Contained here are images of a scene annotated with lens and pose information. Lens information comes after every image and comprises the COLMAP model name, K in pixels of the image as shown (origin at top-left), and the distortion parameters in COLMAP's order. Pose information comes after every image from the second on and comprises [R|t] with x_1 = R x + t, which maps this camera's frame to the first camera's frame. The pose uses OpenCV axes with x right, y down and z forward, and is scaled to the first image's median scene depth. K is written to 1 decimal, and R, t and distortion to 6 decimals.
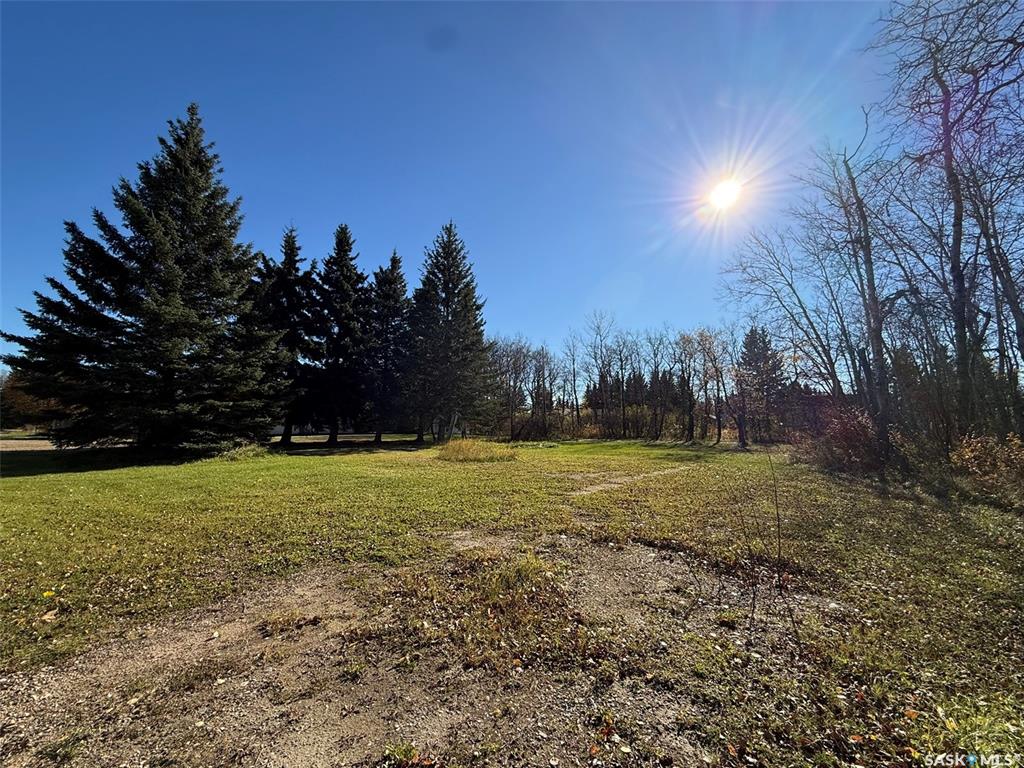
lens RADIAL K [[421.5, 0, 512.0], [0, 421.5, 384.0], [0, 0, 1]] dist [-0.002053, -0.000720]
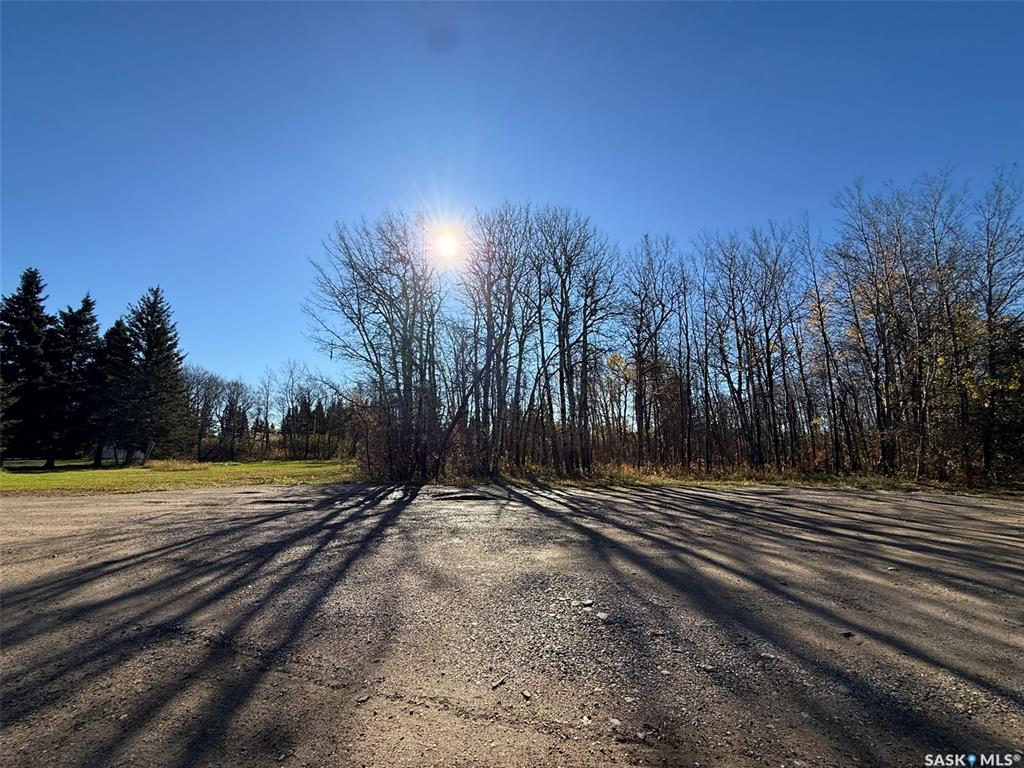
lens RADIAL K [[421.5, 0, 512.0], [0, 421.5, 384.0], [0, 0, 1]] dist [-0.002053, -0.000720]
pose [[0.794876, 0.087493, 0.600431, -0.033907], [-0.057421, 0.995955, -0.069112, -0.066867], [-0.604049, 0.020458, 0.796685, -0.567299]]
